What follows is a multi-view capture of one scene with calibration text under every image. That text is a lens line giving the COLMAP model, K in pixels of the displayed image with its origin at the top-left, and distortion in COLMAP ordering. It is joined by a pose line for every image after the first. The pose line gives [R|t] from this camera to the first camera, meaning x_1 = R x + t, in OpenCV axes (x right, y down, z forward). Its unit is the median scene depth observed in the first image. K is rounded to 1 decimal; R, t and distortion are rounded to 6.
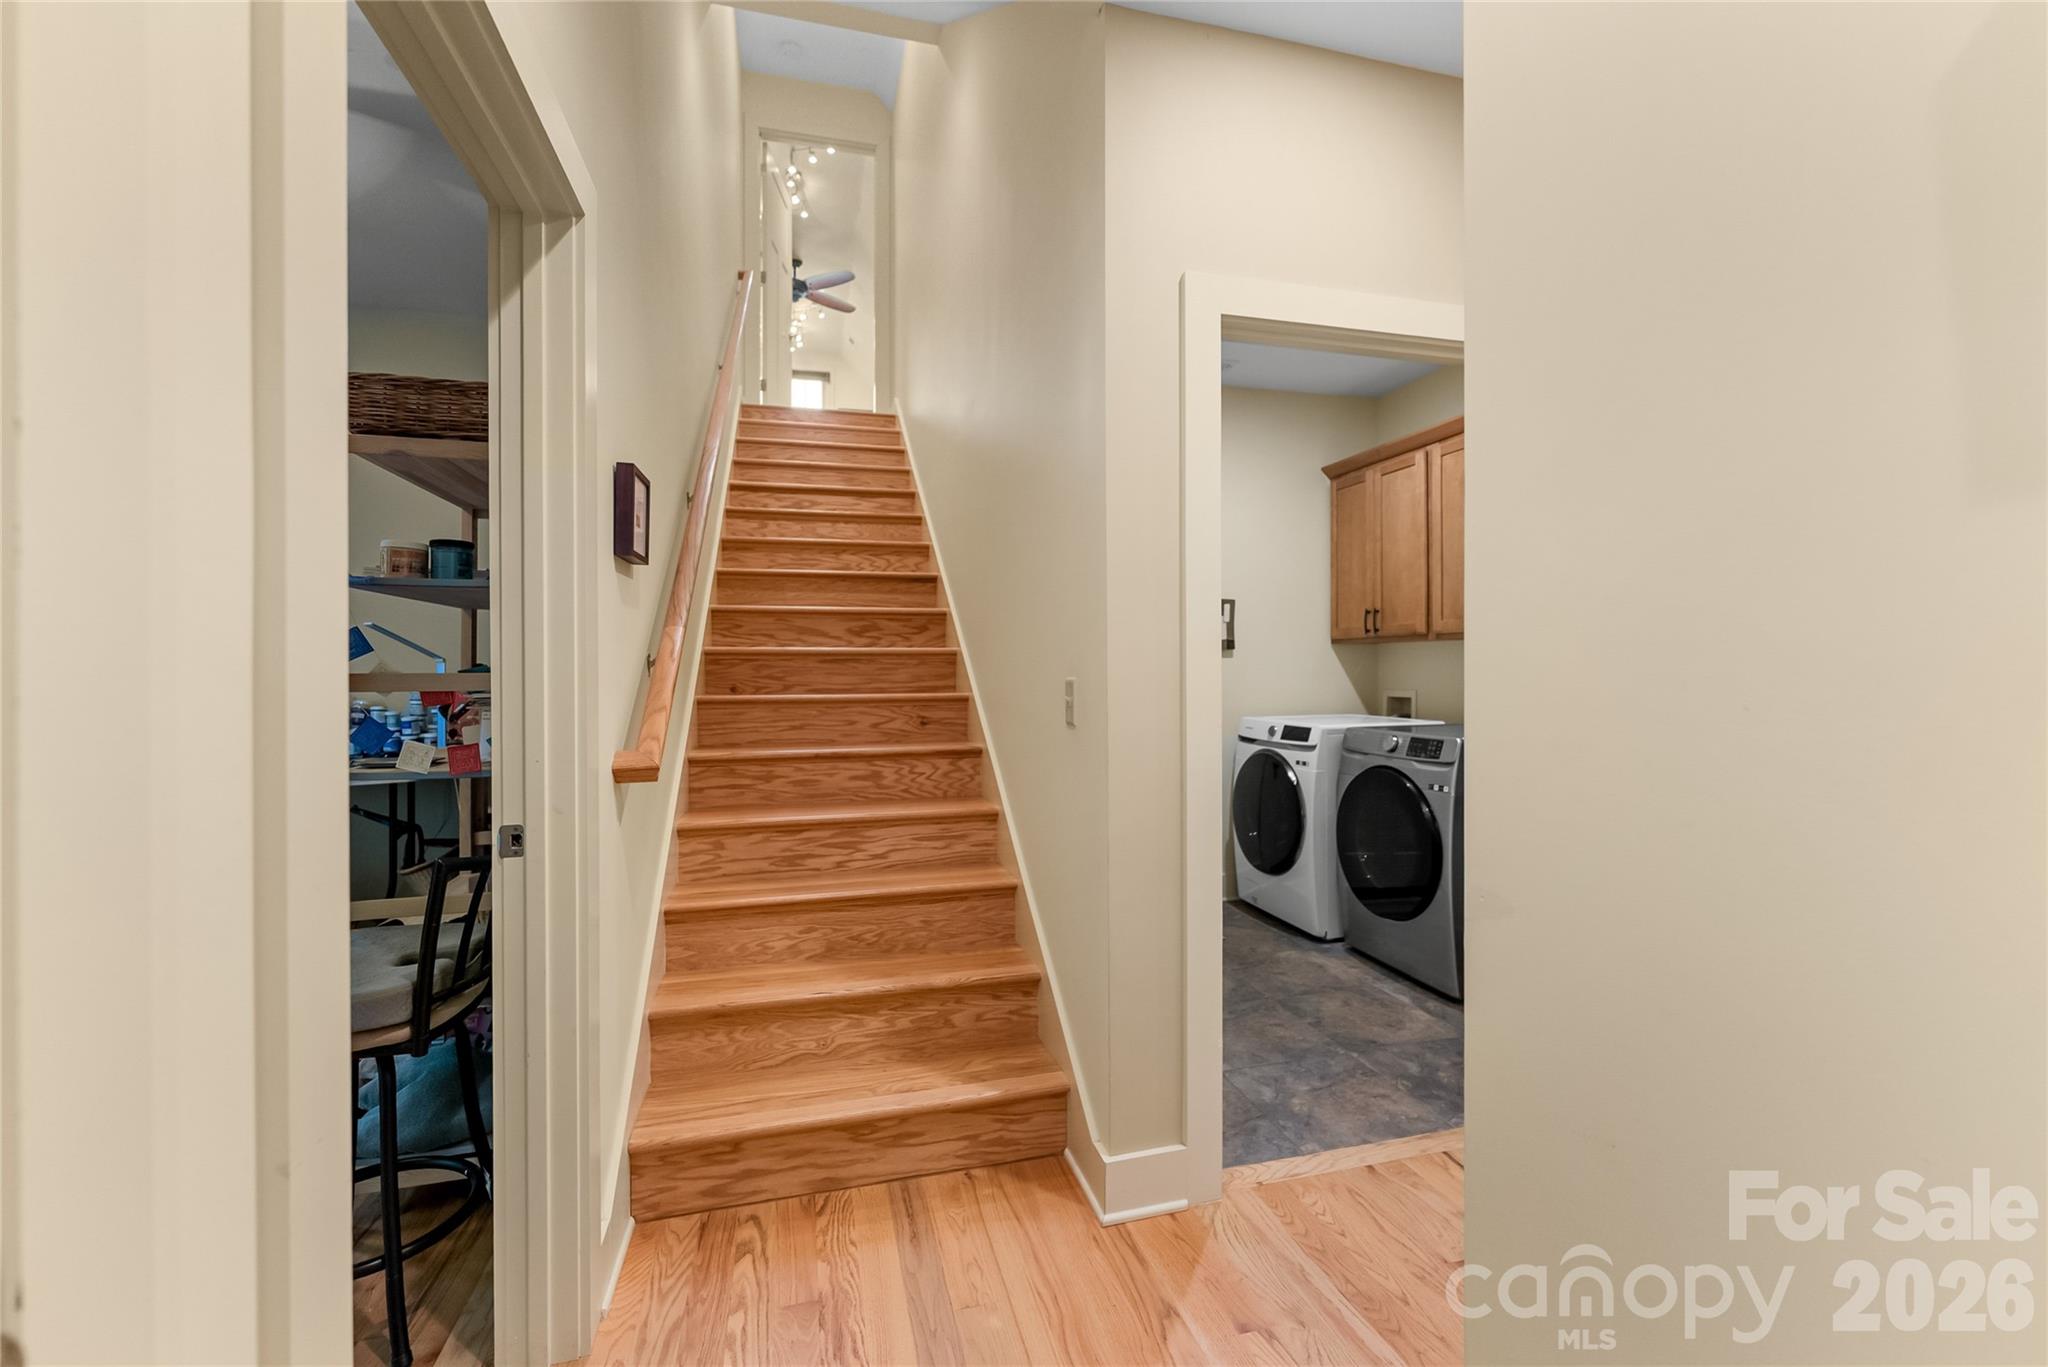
lens RADIAL K [[829.5, 0, 1024.2], [0, 829.5, 668.2], [0, 0, 1]] dist [-0.000623, -0.000127]
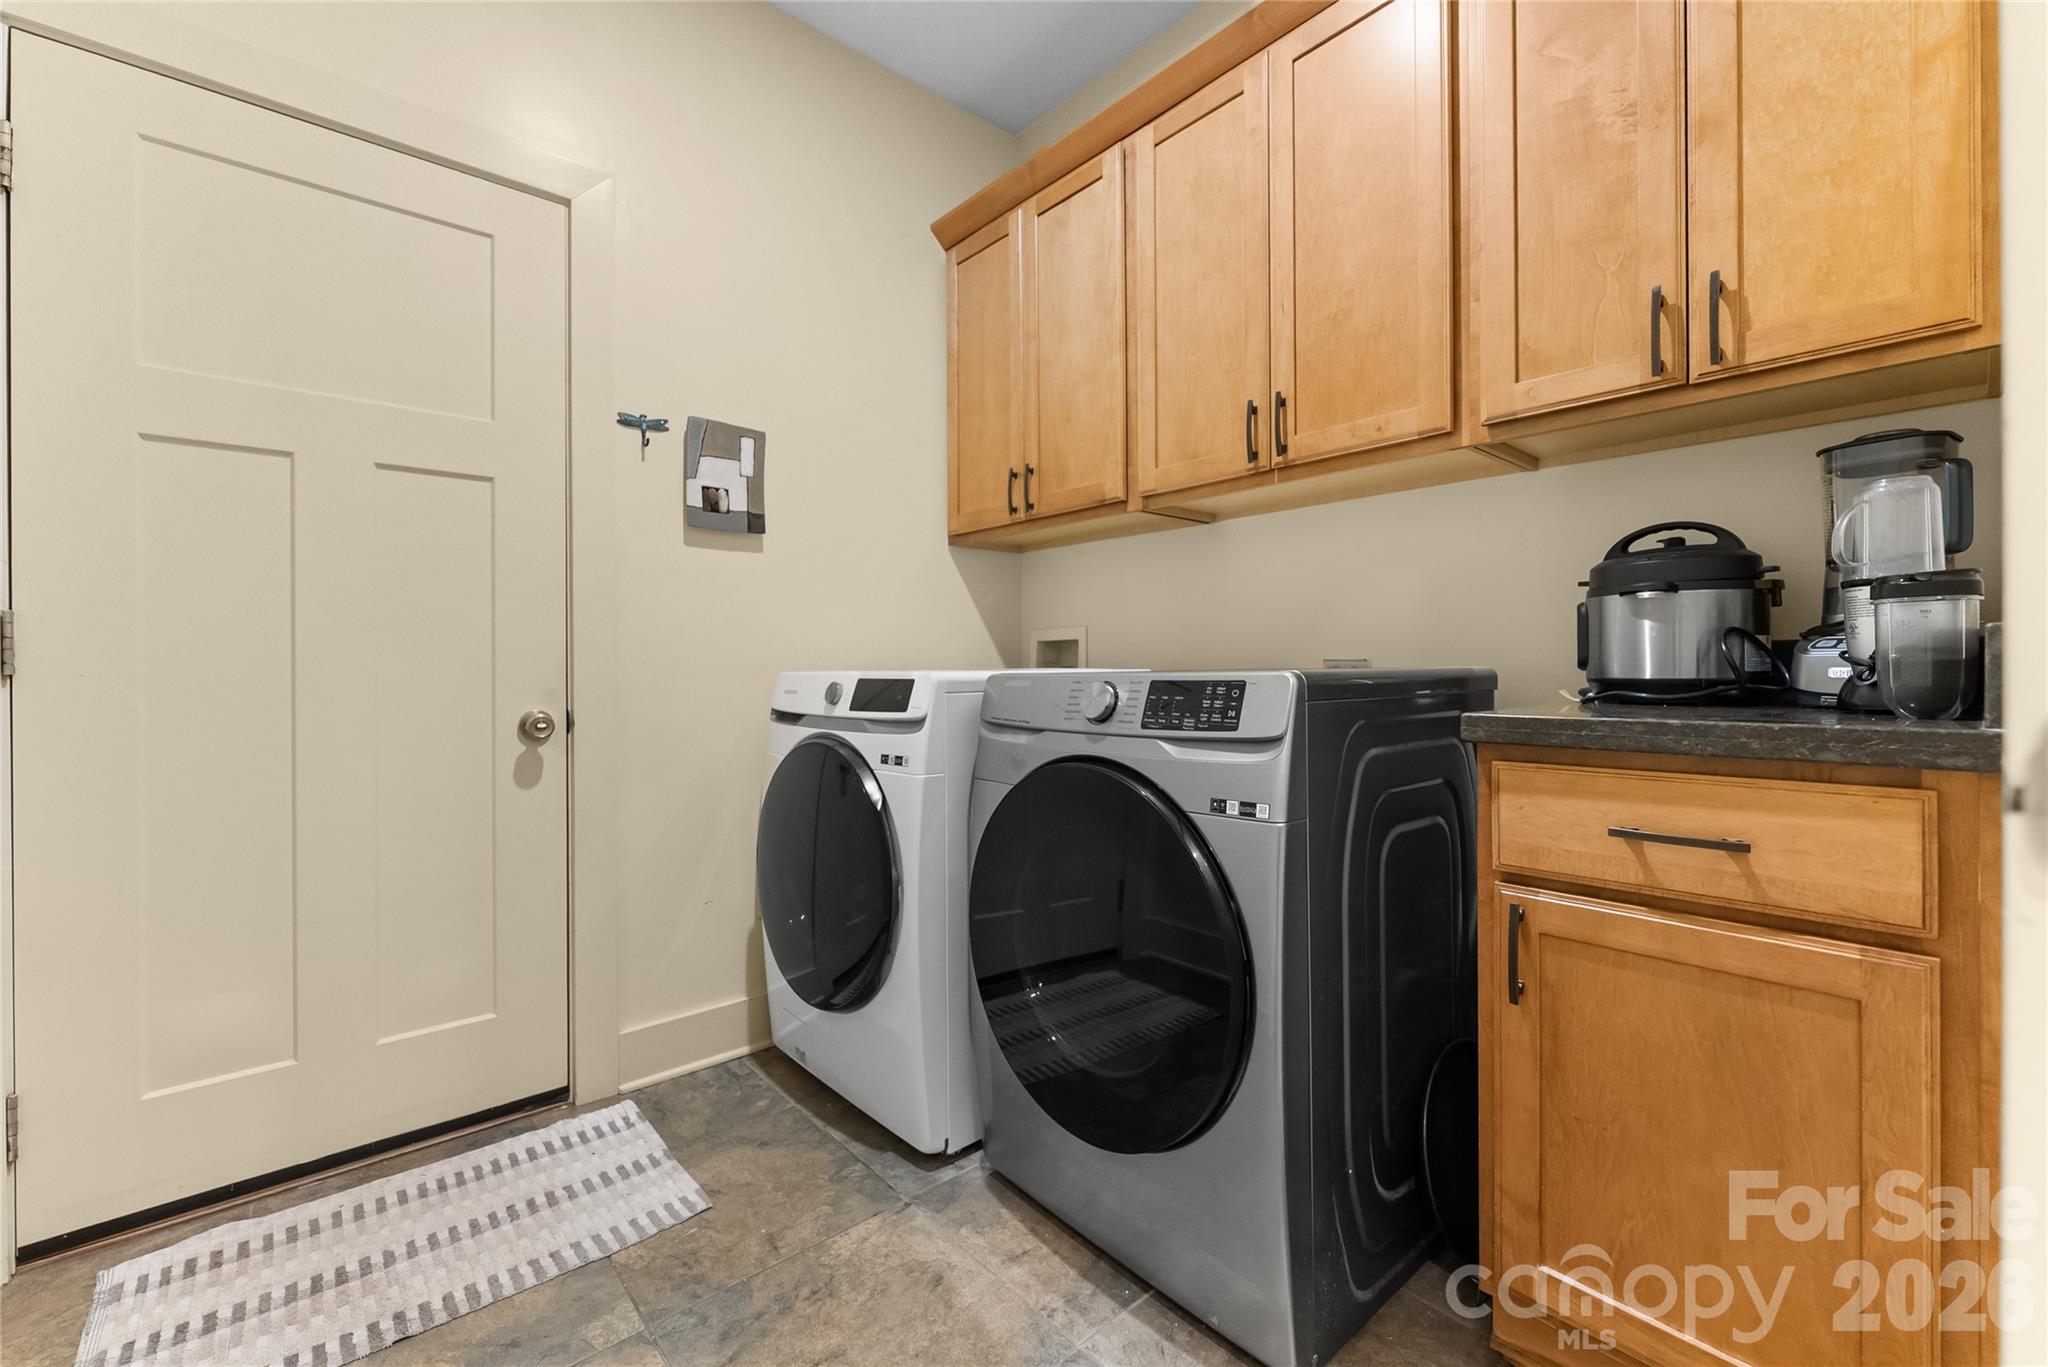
lens RADIAL K [[829.5, 0, 1023.5], [0, 829.5, 674.3], [0, 0, 1]] dist [-0.000623, -0.000127]
pose [[0.895472, -0.004167, 0.445098, 0.192430], [0.001595, 0.999980, 0.006152, 0.063658], [-0.445115, -0.004799, 0.895461, 0.551788]]
